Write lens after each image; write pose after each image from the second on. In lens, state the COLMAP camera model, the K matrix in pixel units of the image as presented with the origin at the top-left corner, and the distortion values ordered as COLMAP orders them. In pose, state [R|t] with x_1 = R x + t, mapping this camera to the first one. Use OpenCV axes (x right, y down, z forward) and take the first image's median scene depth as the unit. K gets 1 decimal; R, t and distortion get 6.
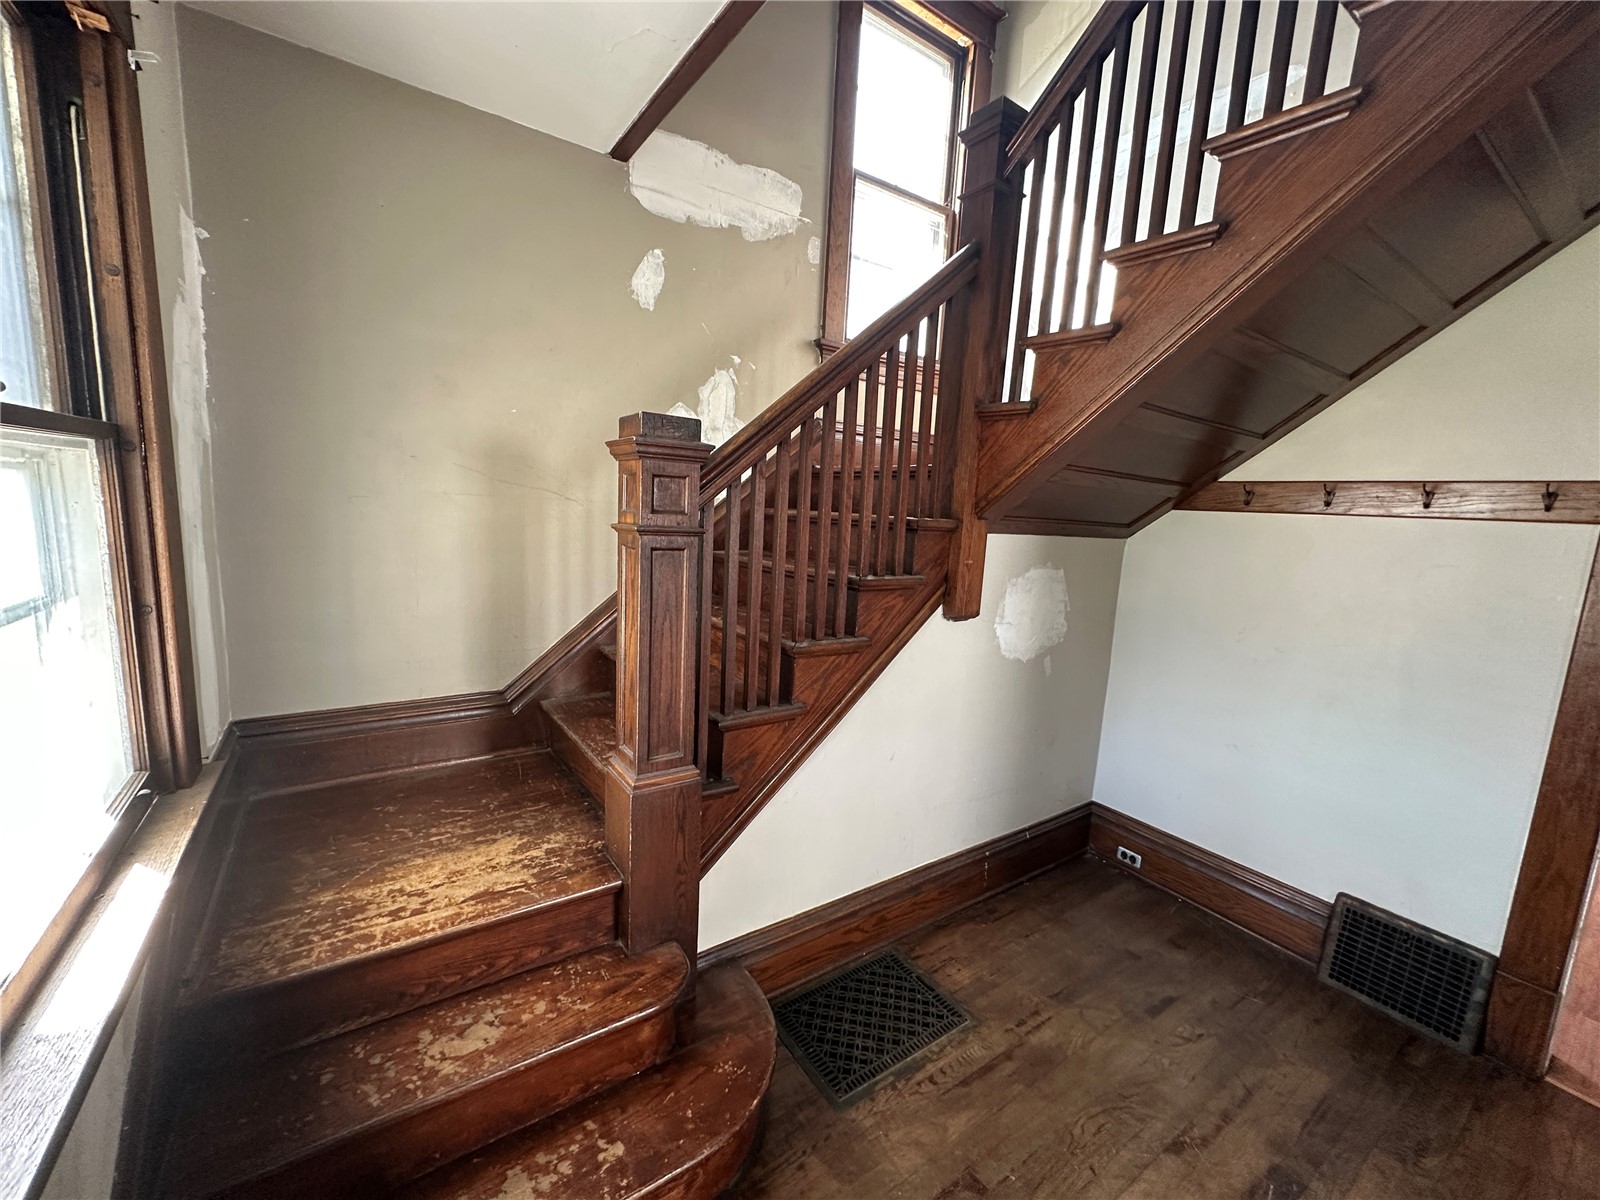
lens RADIAL K [[637.4, 0, 799.0], [0, 637.4, 602.5], [0, 0, 1]] dist [-0.003830, 0.000564]
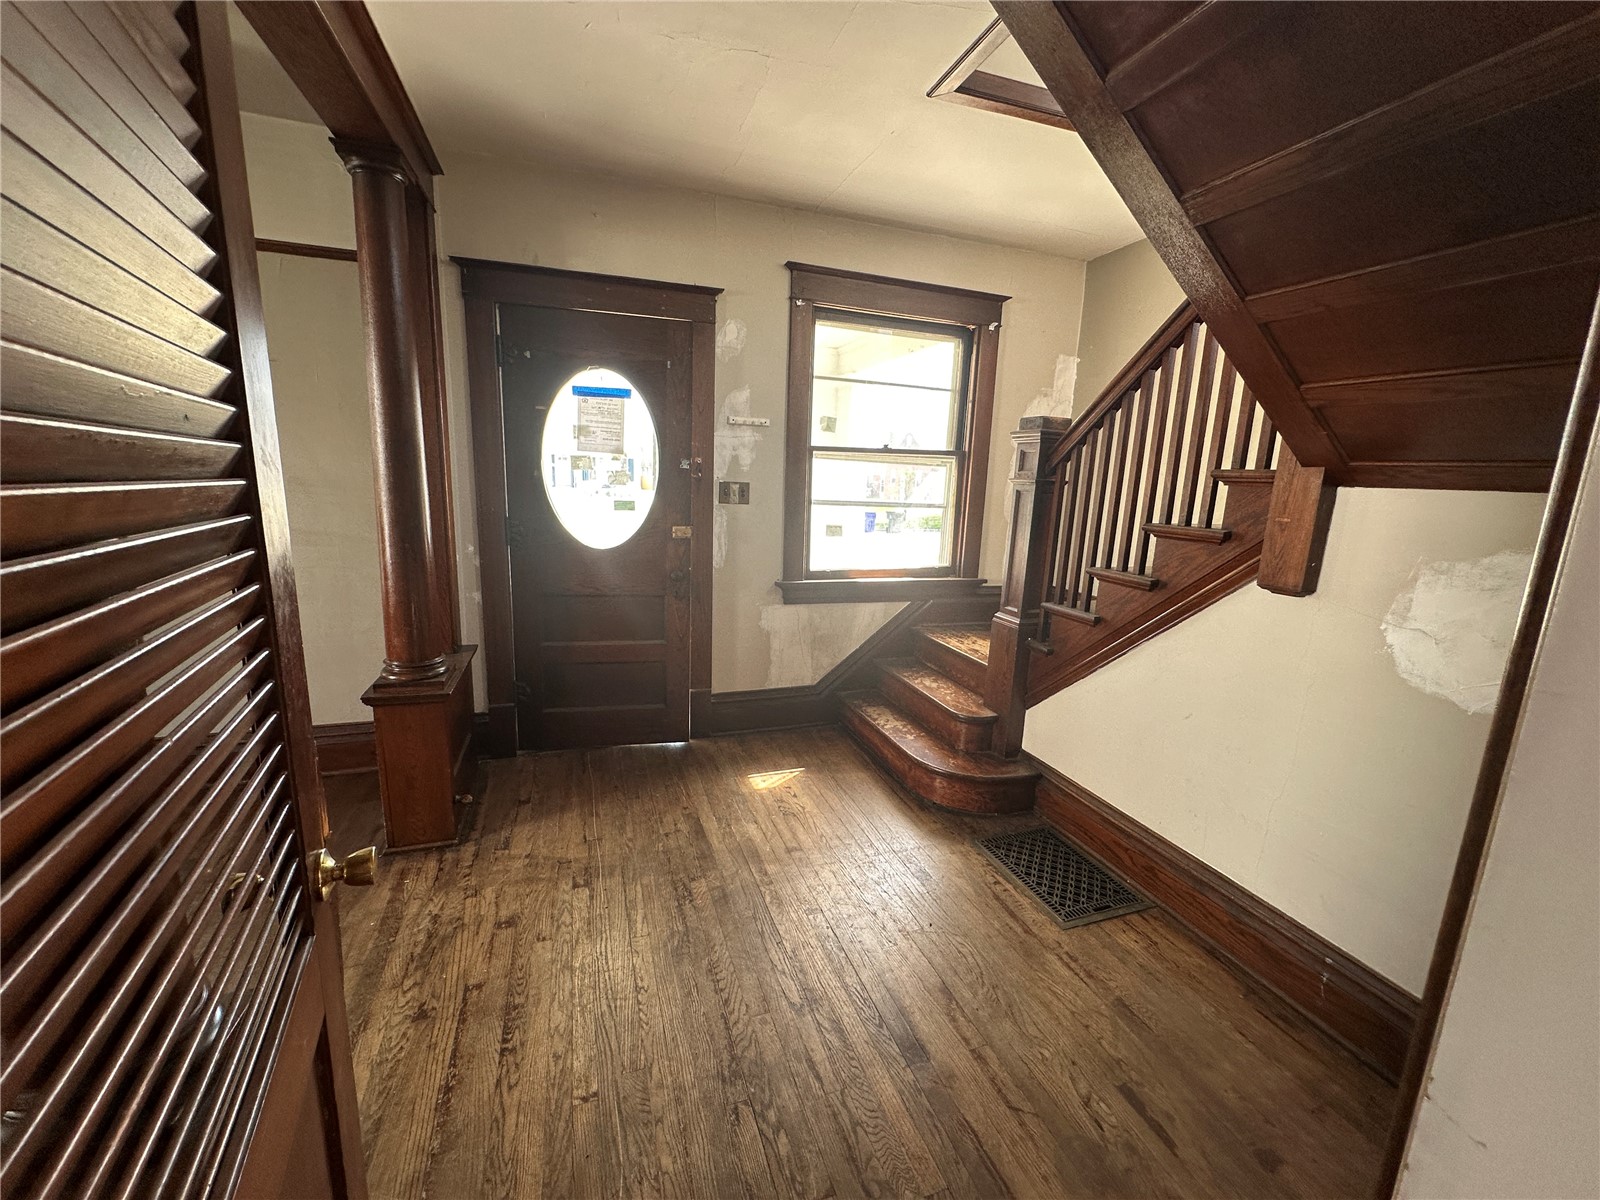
lens RADIAL K [[637.4, 0, 800.4], [0, 637.4, 592.1], [0, 0, 1]] dist [-0.003830, 0.000564]
pose [[-0.256658, 0.115716, -0.959550, 1.399773], [-0.193260, 0.966612, 0.168260, 0.009648], [0.946983, 0.228628, -0.225725, 0.700393]]
